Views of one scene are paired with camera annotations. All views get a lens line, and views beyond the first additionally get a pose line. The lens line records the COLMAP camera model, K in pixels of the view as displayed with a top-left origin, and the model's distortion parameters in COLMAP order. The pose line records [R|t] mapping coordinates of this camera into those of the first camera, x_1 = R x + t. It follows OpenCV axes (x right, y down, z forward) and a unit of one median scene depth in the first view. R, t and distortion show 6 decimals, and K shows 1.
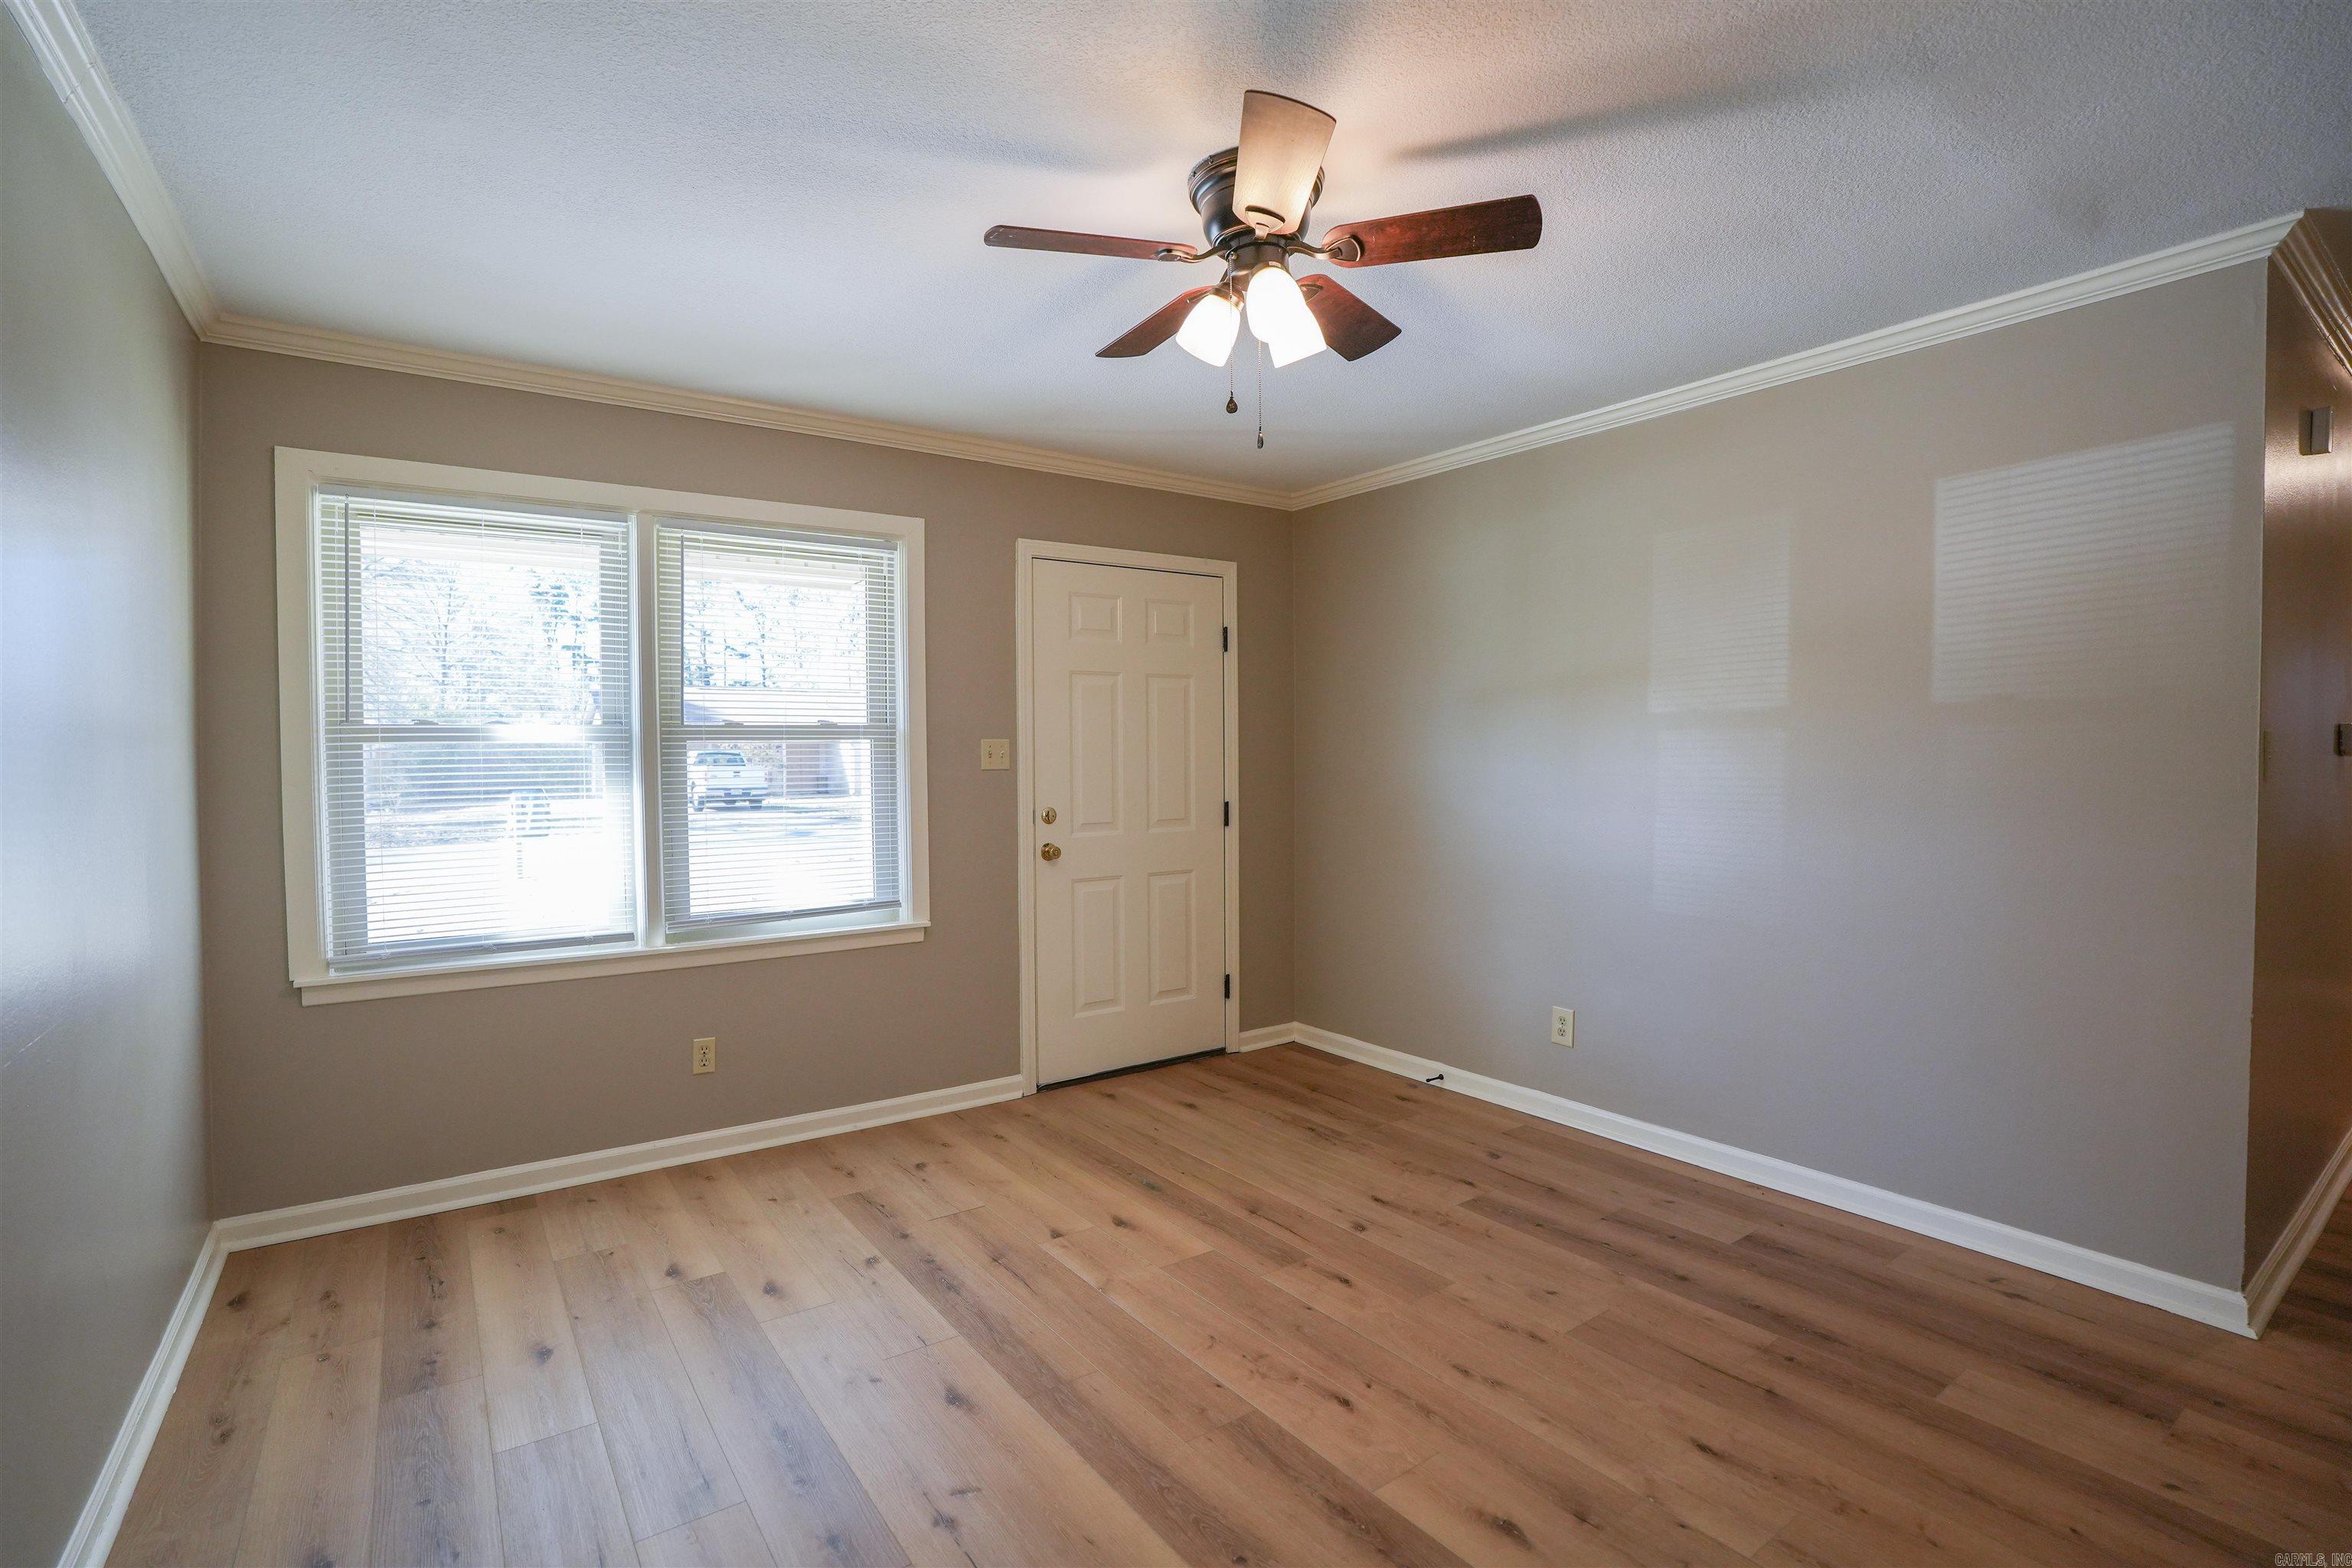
lens RADIAL K [[1099.6, 0, 1176.0], [0, 1099.6, 784.0], [0, 0, 1]] dist [-0.073202, 0.032077]
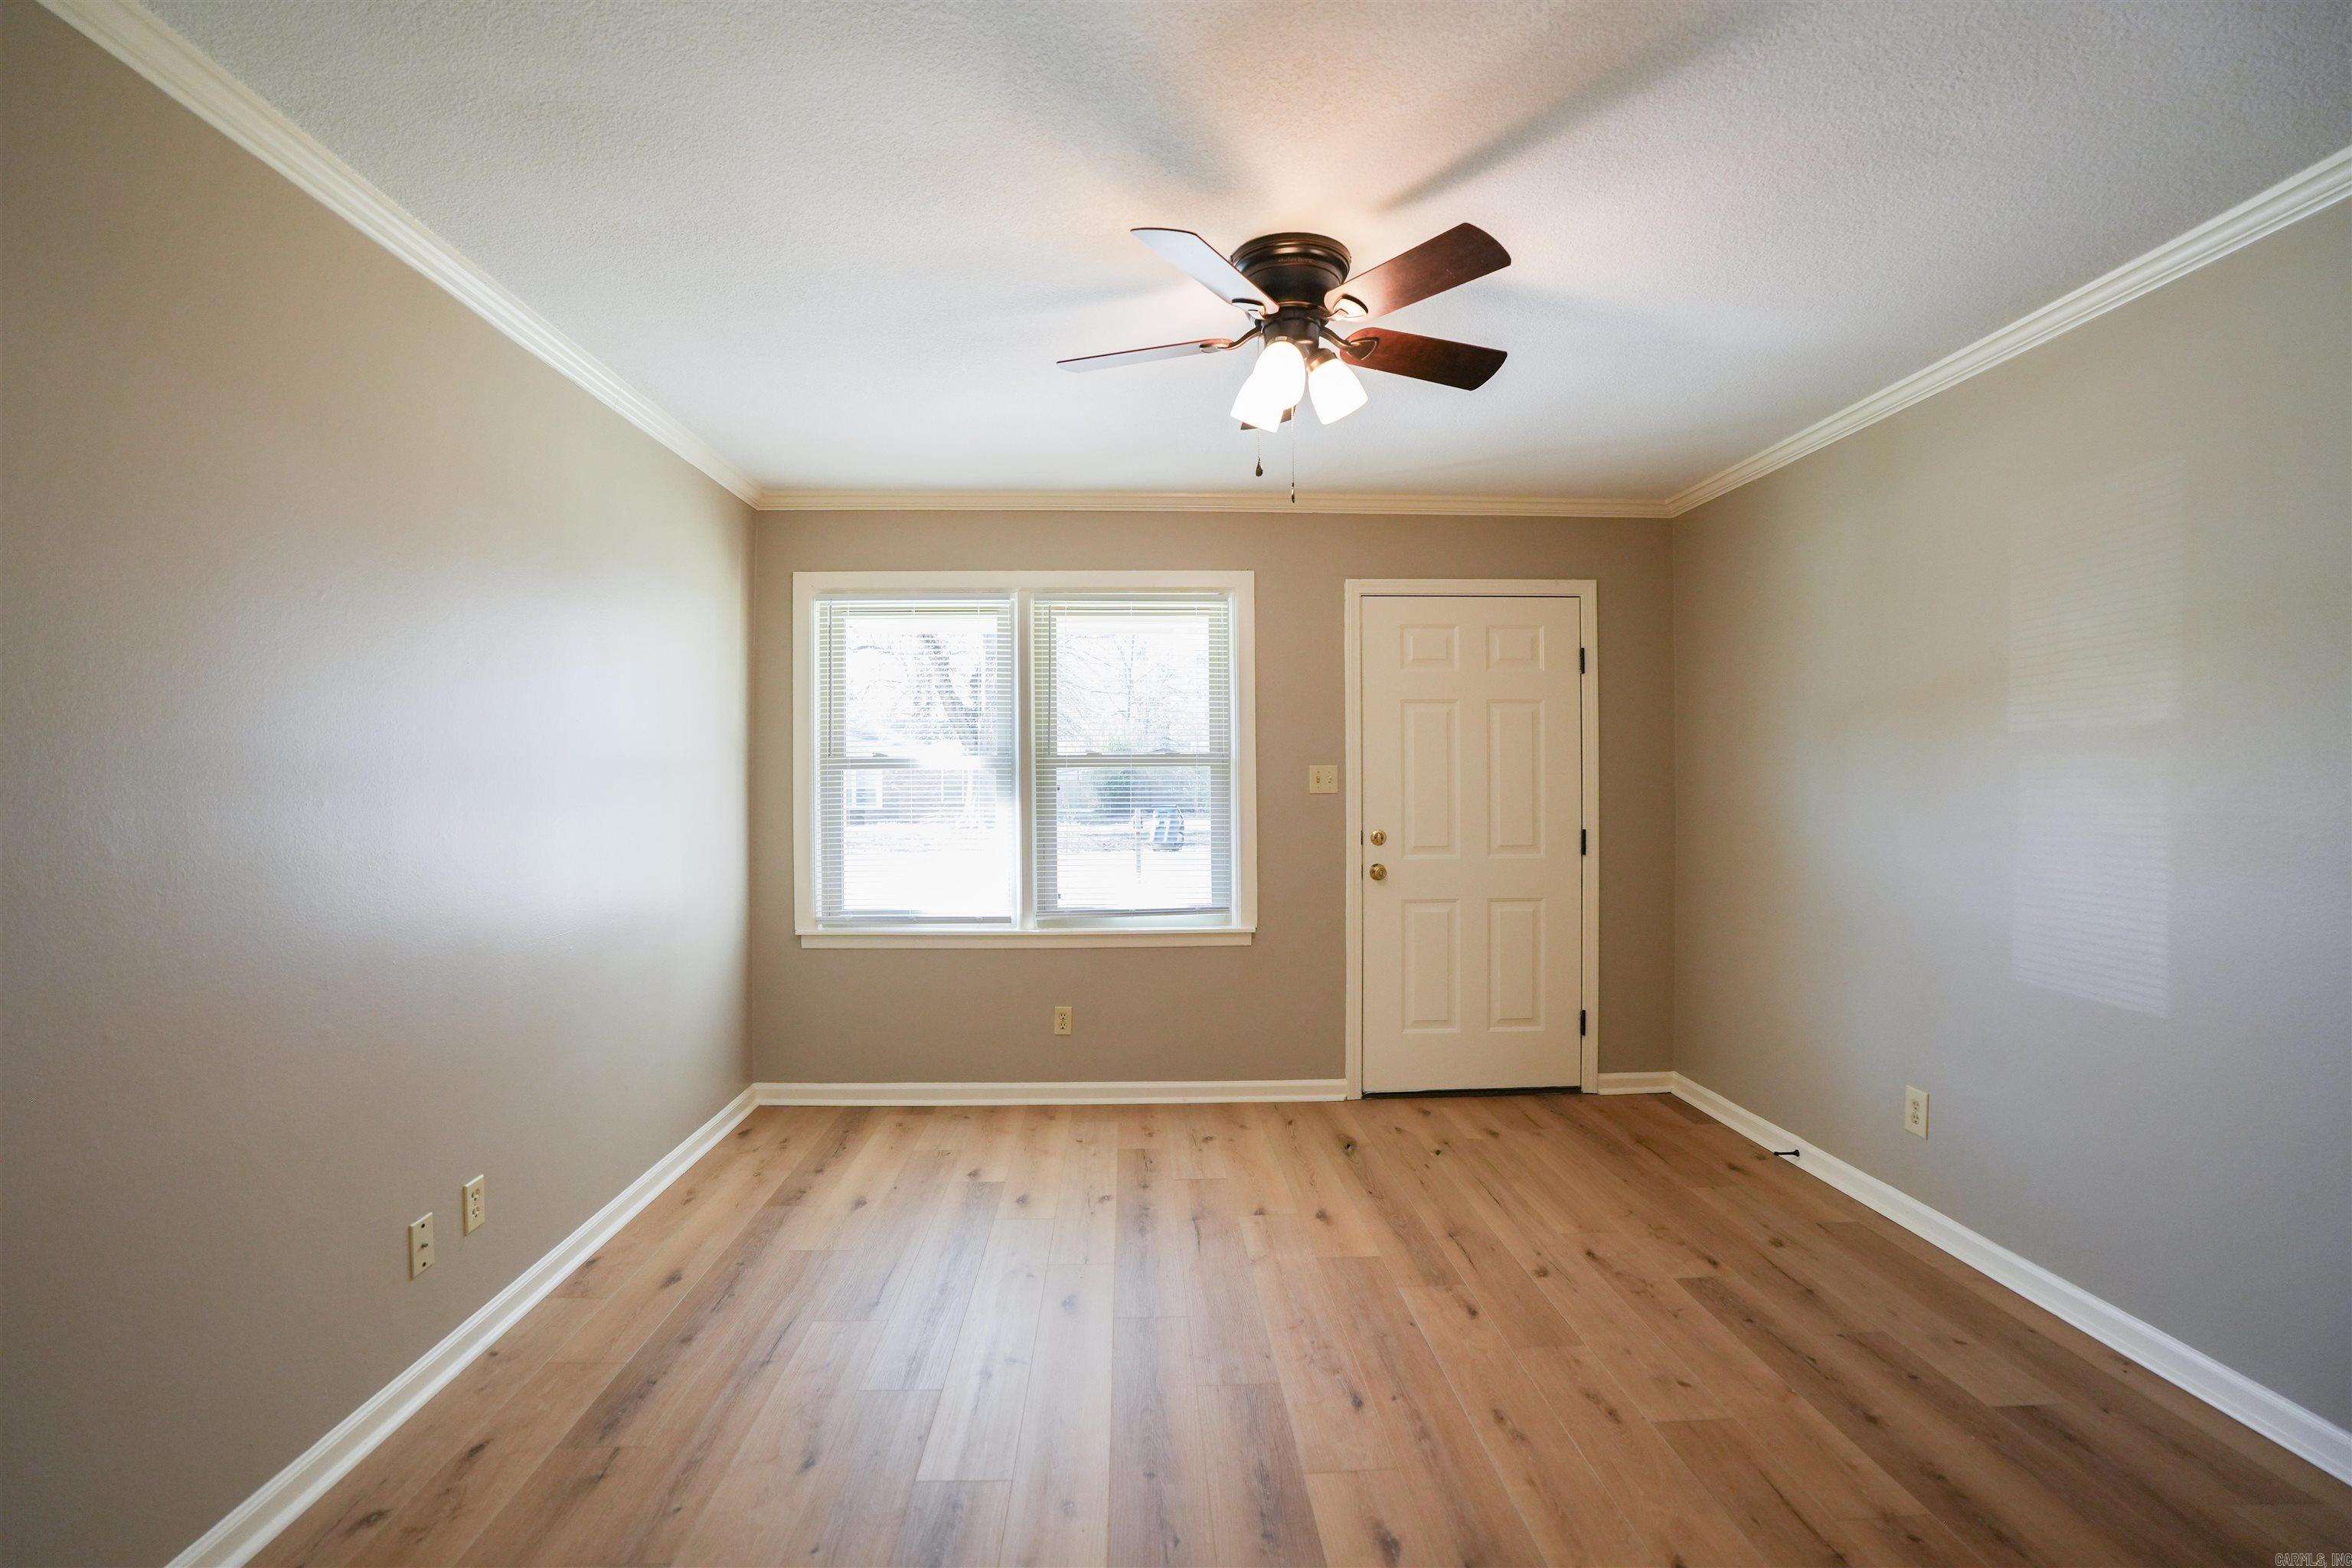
lens RADIAL K [[1099.6, 0, 1176.0], [0, 1099.6, 784.0], [0, 0, 1]] dist [-0.073202, 0.032077]
pose [[0.835415, 0.005717, -0.549590, 0.371049], [-0.017887, 0.999699, -0.016790, -0.001998], [0.549328, 0.023857, 0.835266, 0.012951]]
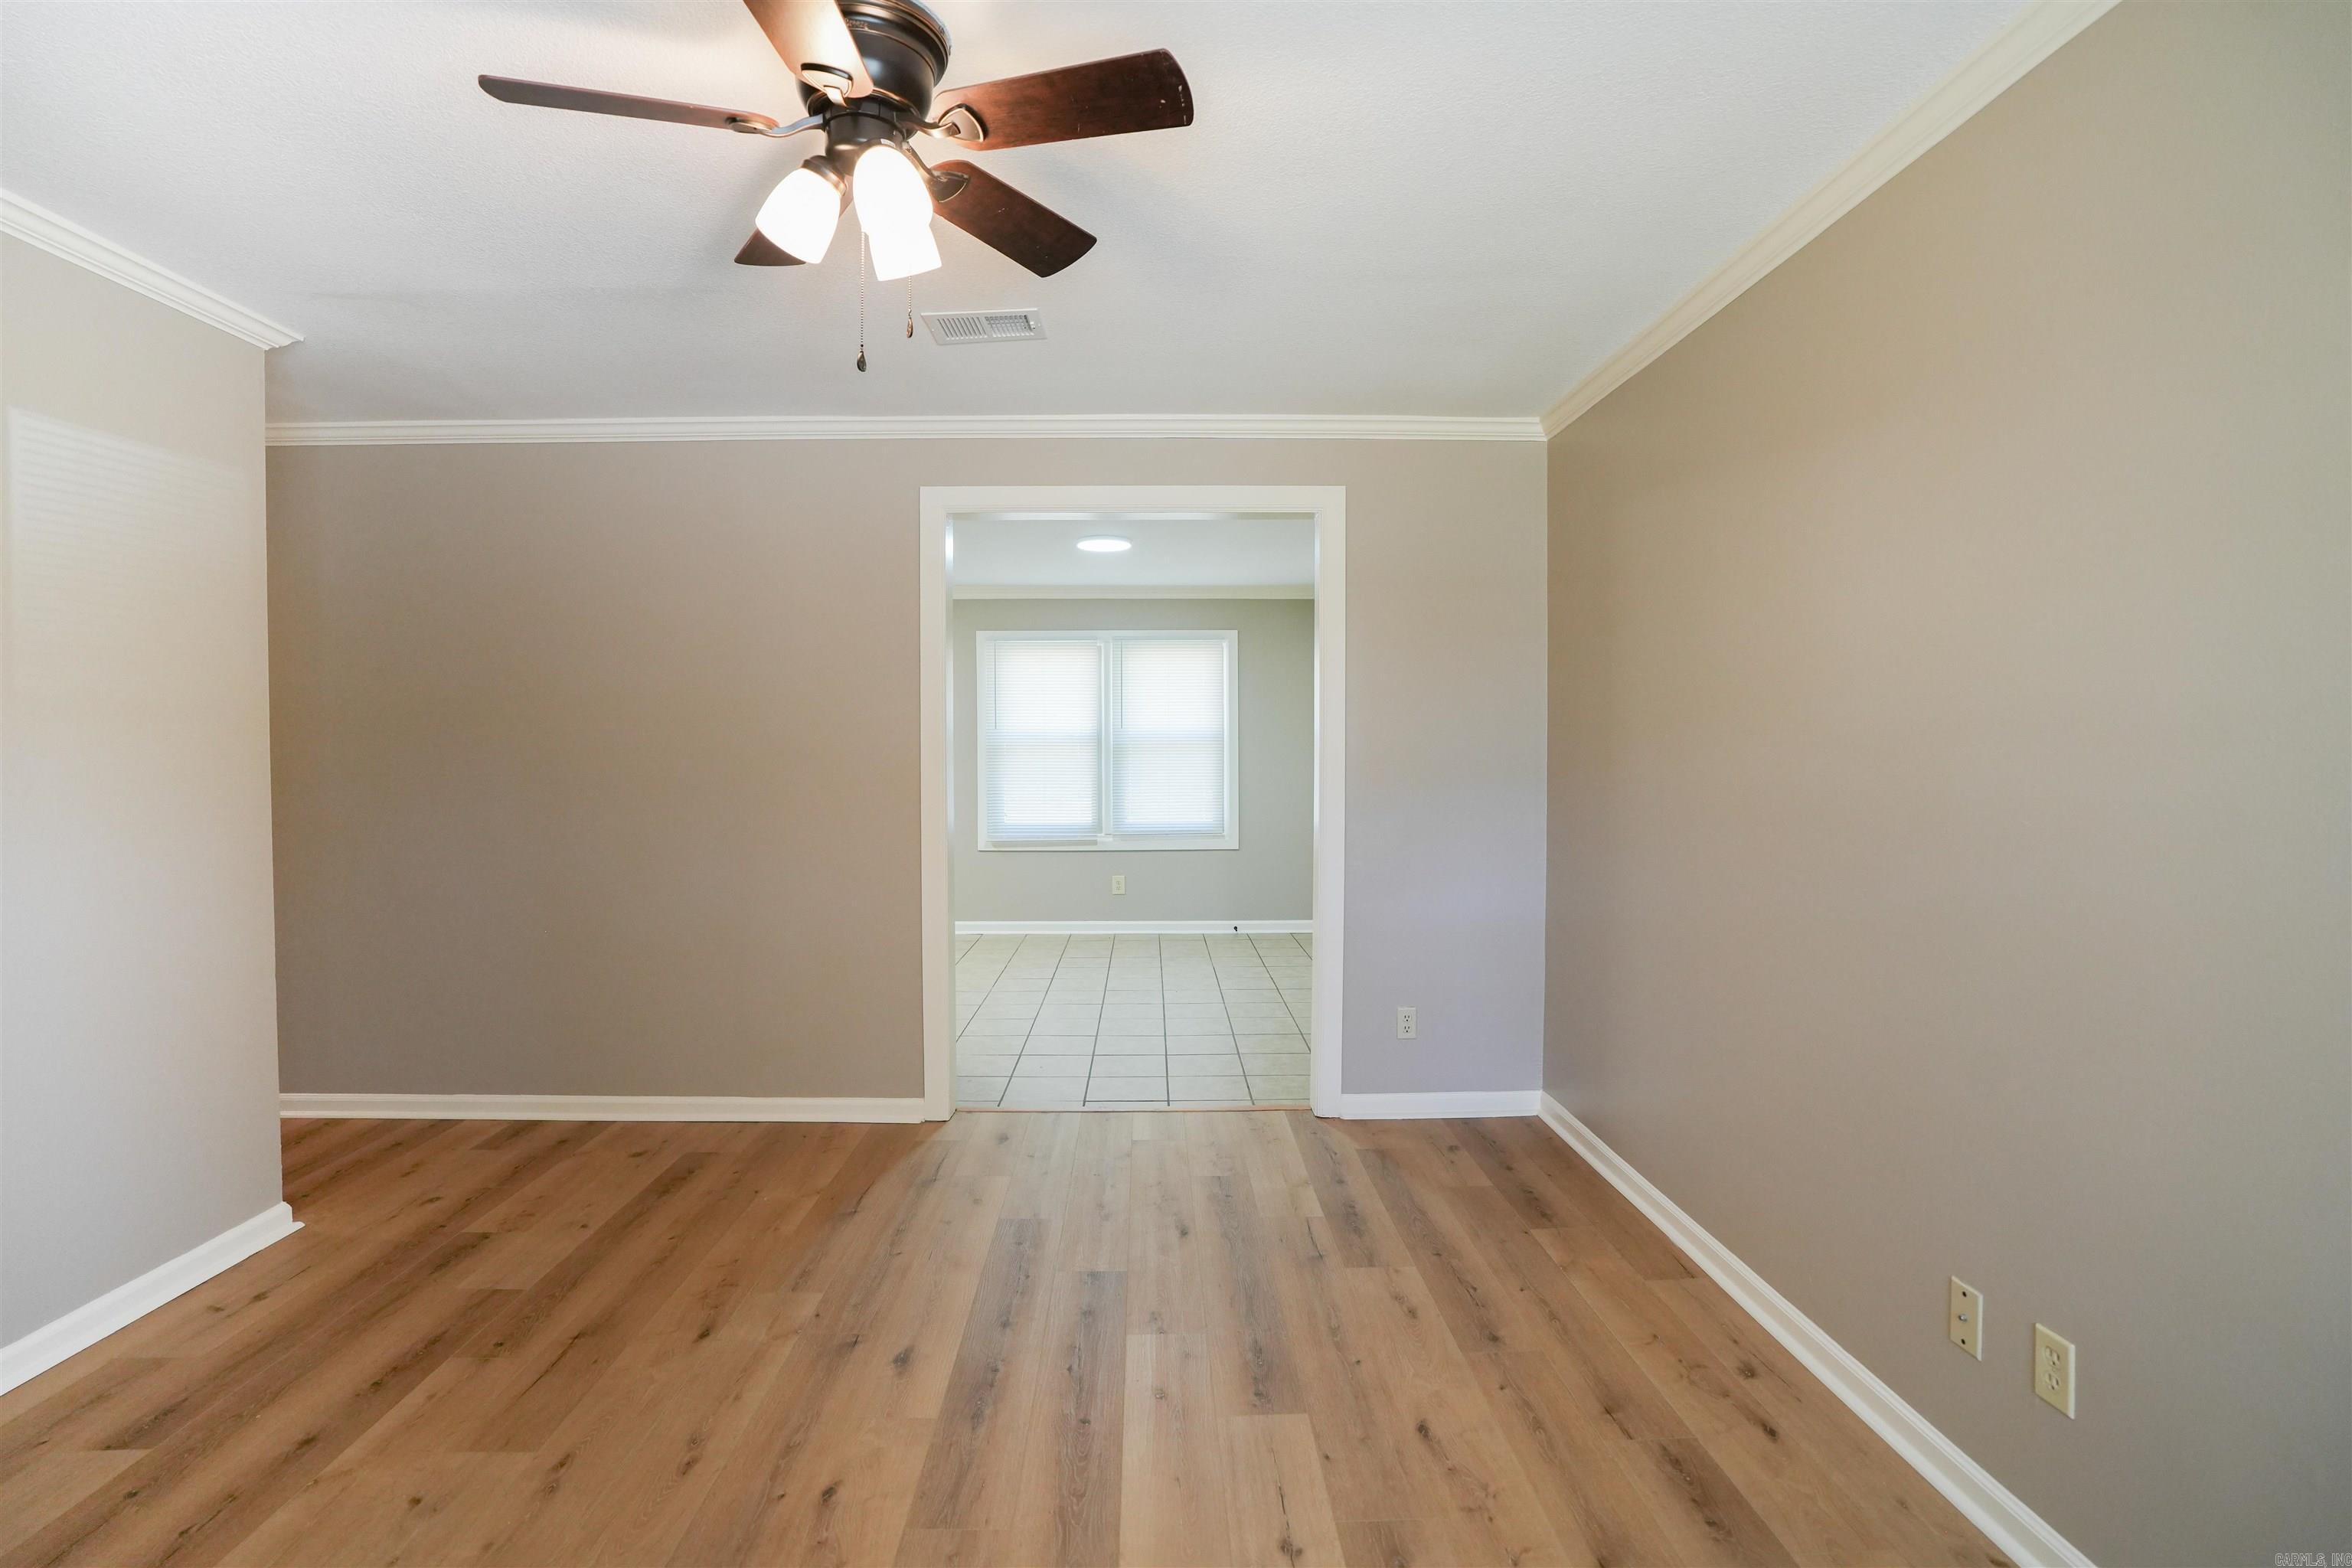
lens RADIAL K [[1099.6, 0, 1176.0], [0, 1099.6, 784.0], [0, 0, 1]] dist [-0.073202, 0.032077]
pose [[-0.827384, -0.012711, 0.561492, -0.358100], [0.022278, 0.998214, 0.055425, -0.027557], [-0.561194, 0.058366, -0.825624, 0.979139]]
